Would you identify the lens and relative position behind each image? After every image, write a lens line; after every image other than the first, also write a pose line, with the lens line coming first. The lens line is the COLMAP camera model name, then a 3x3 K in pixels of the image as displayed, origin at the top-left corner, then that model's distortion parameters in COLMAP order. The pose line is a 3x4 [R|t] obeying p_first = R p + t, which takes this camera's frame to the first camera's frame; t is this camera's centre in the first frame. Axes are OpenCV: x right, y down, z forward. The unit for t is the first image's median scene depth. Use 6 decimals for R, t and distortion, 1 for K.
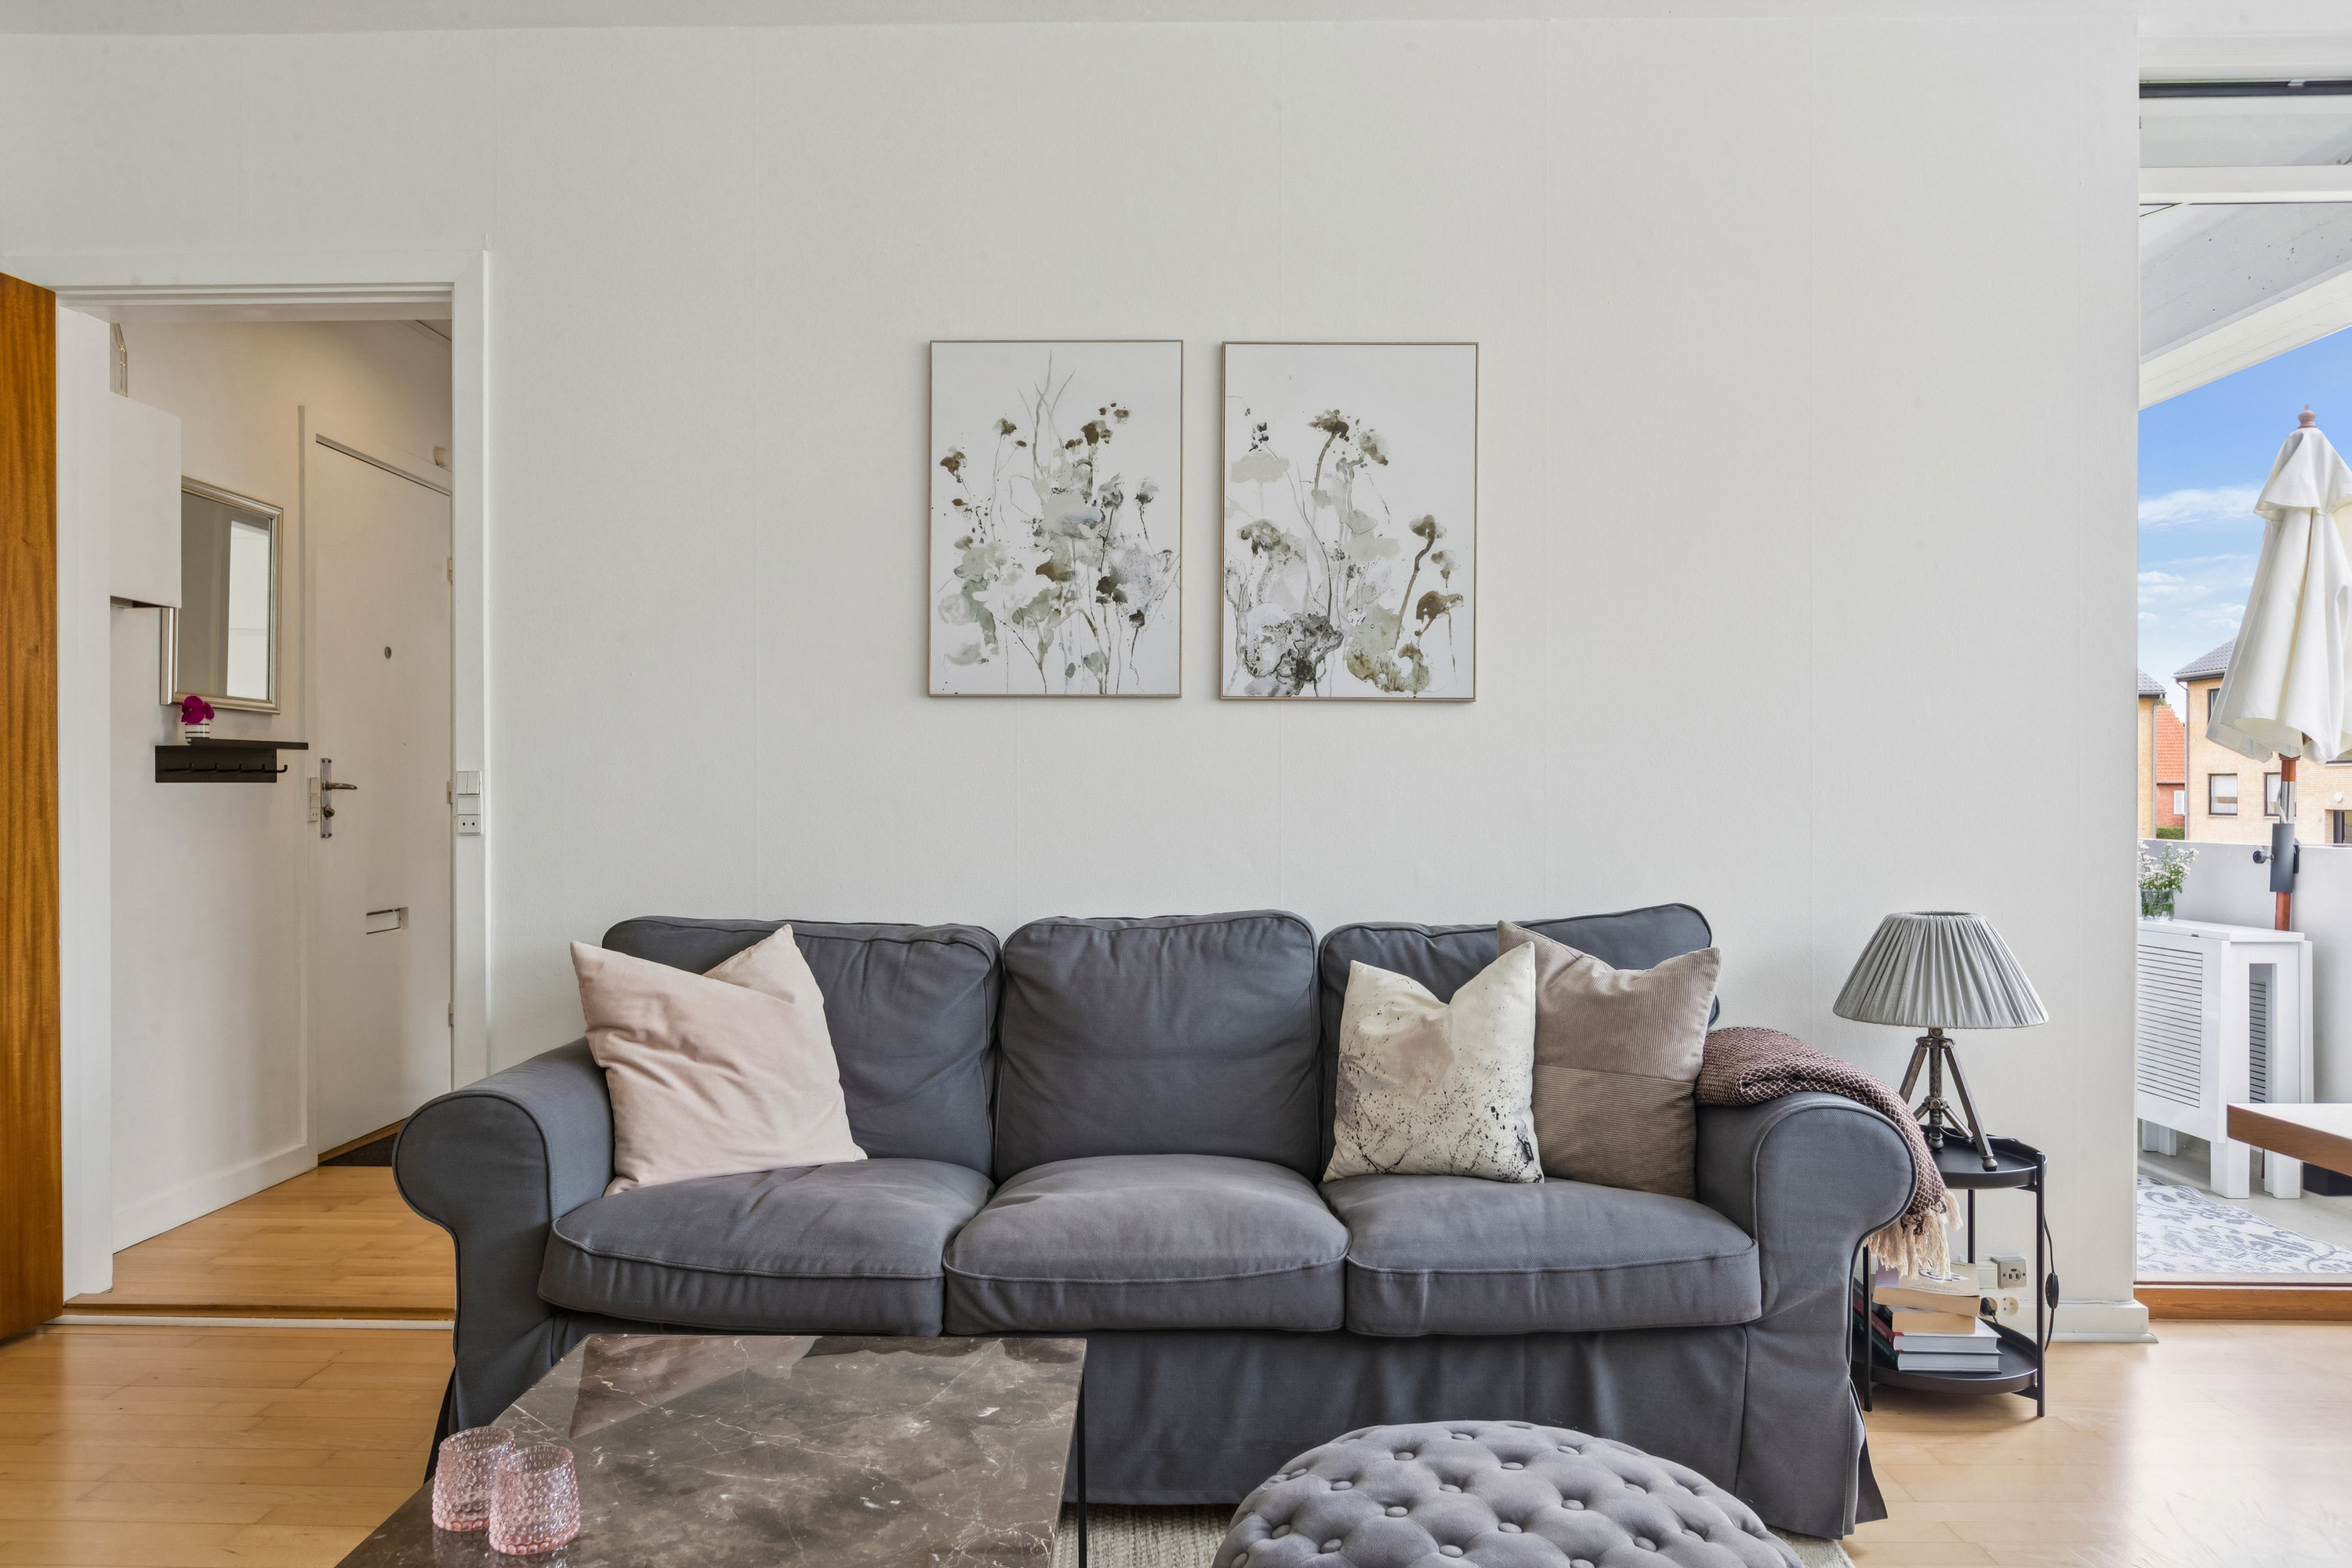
lens RADIAL K [[1562.0, 0, 1163.6], [0, 1562.0, 803.2], [0, 0, 1]] dist [-0.020544, 0.012470]
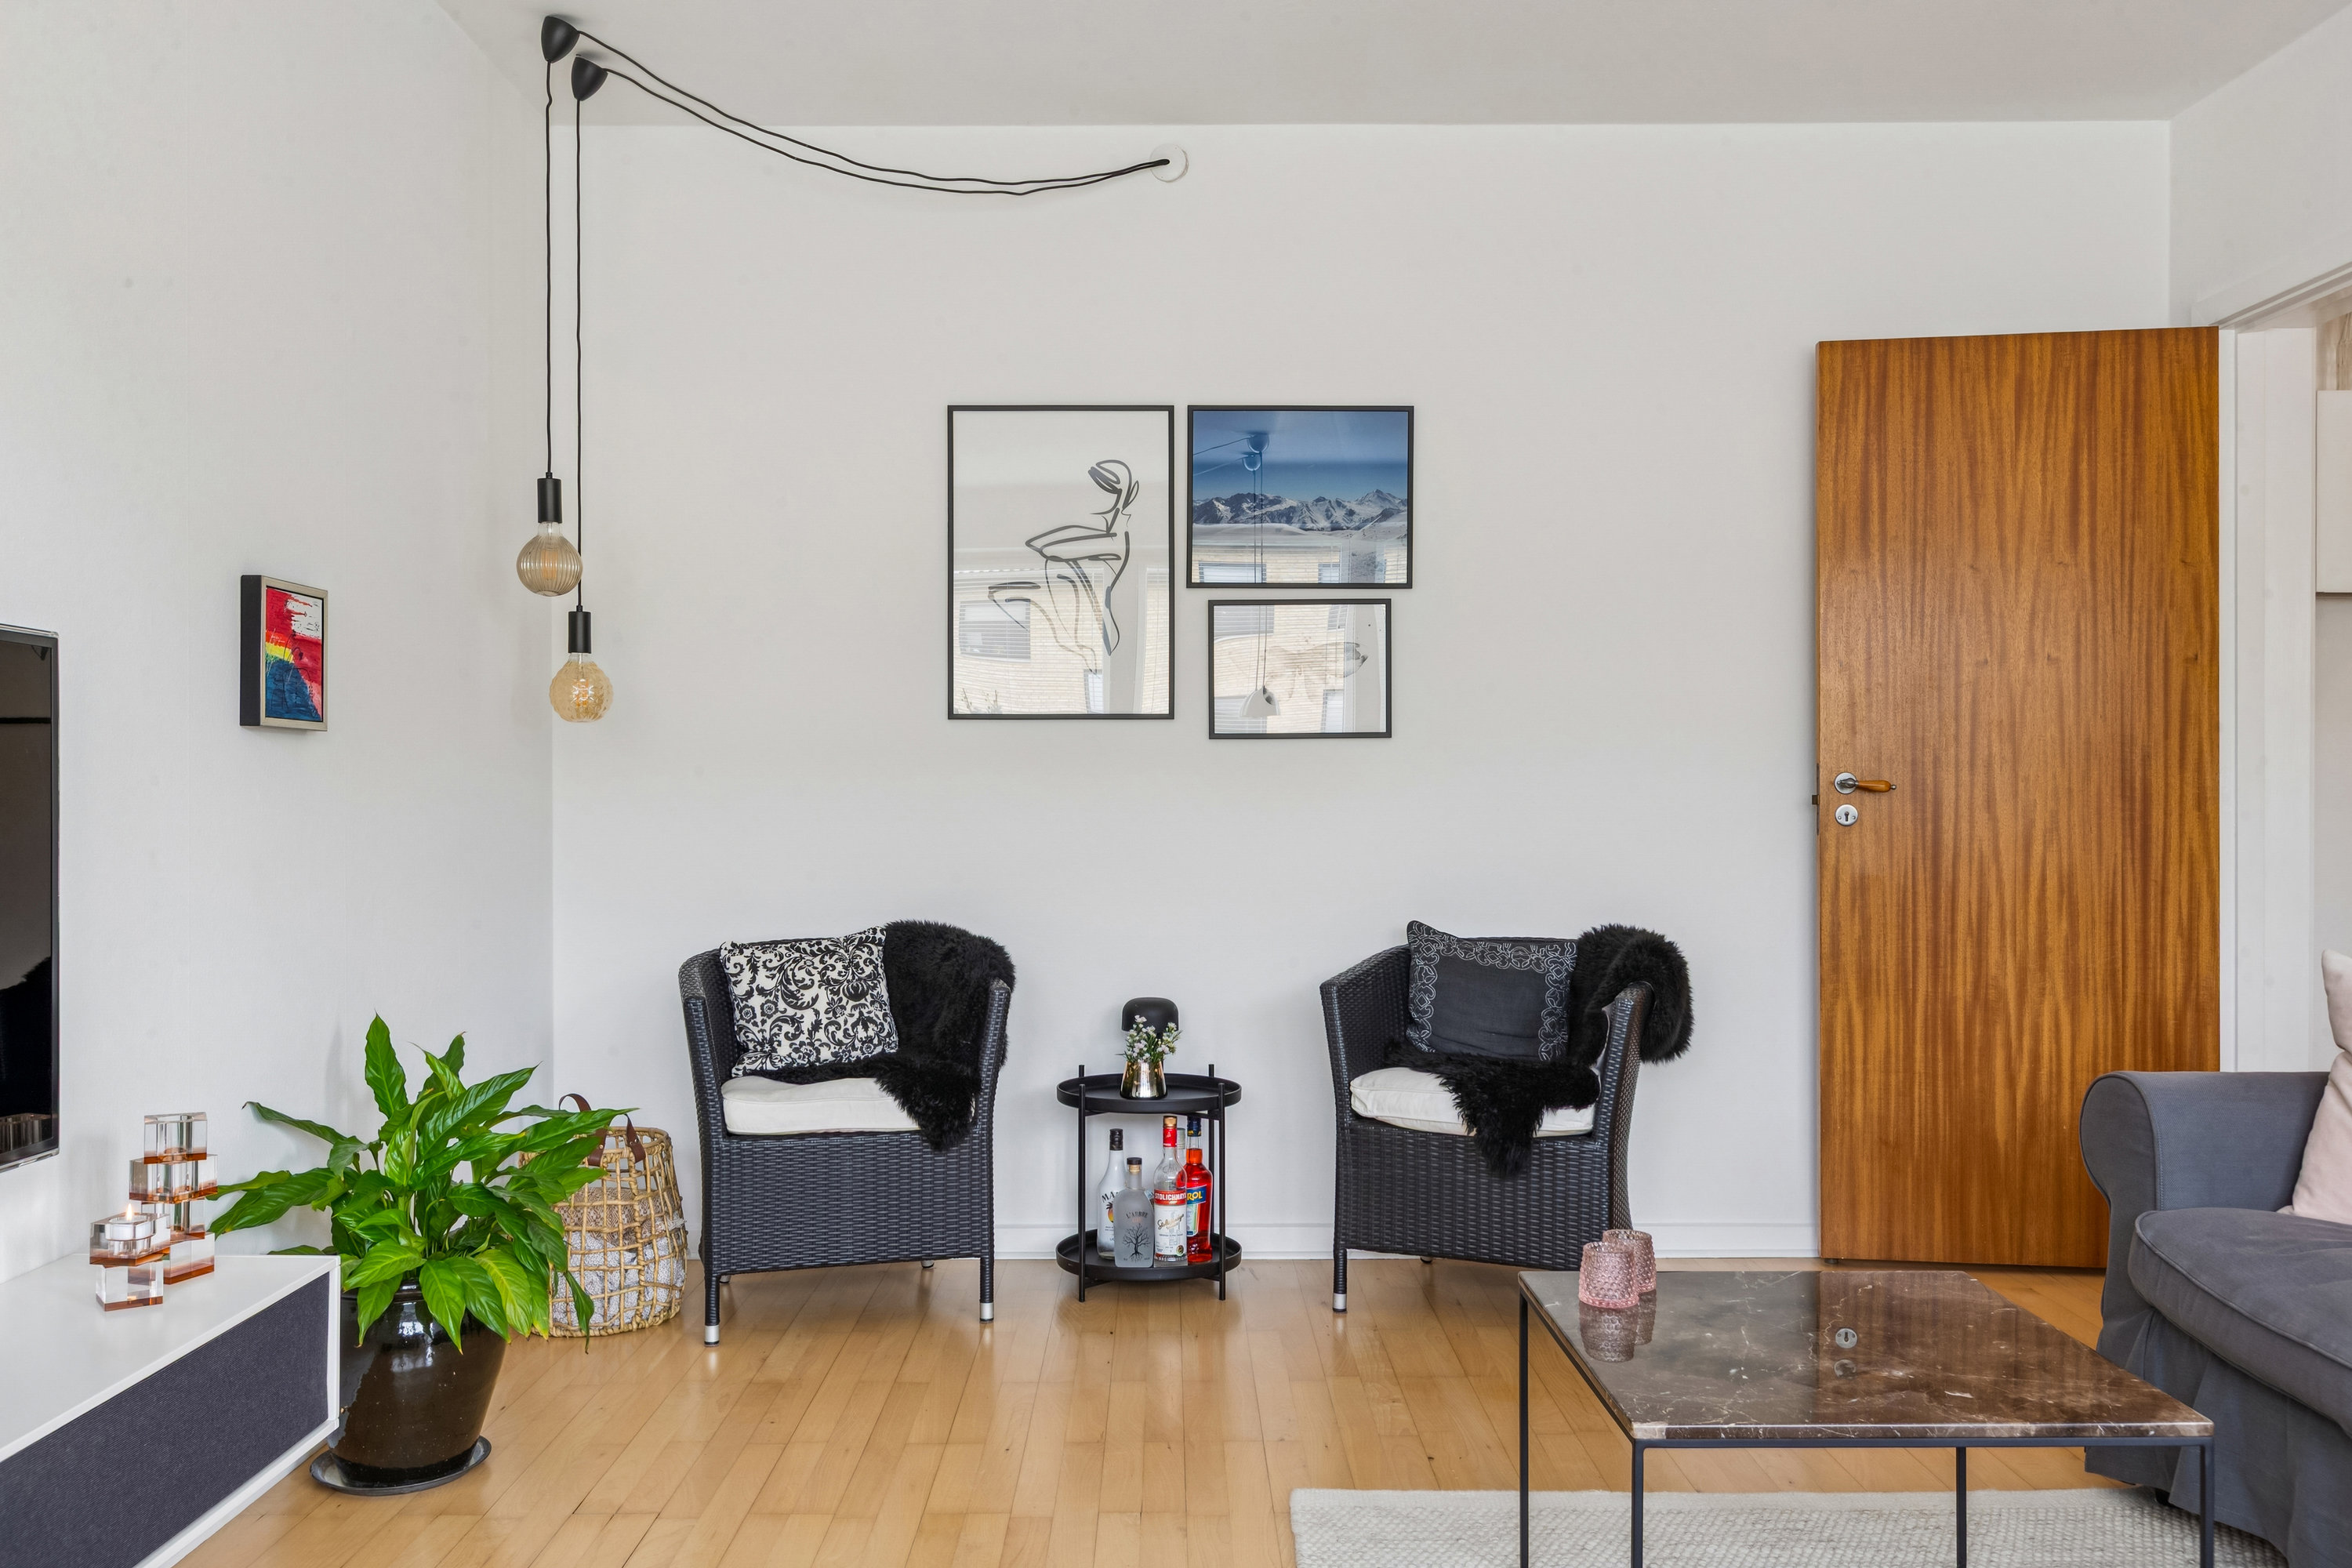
lens RADIAL K [[1901.3, 0, 1160.5], [0, 1901.3, 795.5], [0, 0, 1]] dist [0.014925, -0.019731]
pose [[0.009019, 0.003063, -0.999955, 0.625472], [-0.003944, 0.999988, 0.003028, -0.002695], [0.999952, 0.003916, 0.009031, 0.254315]]
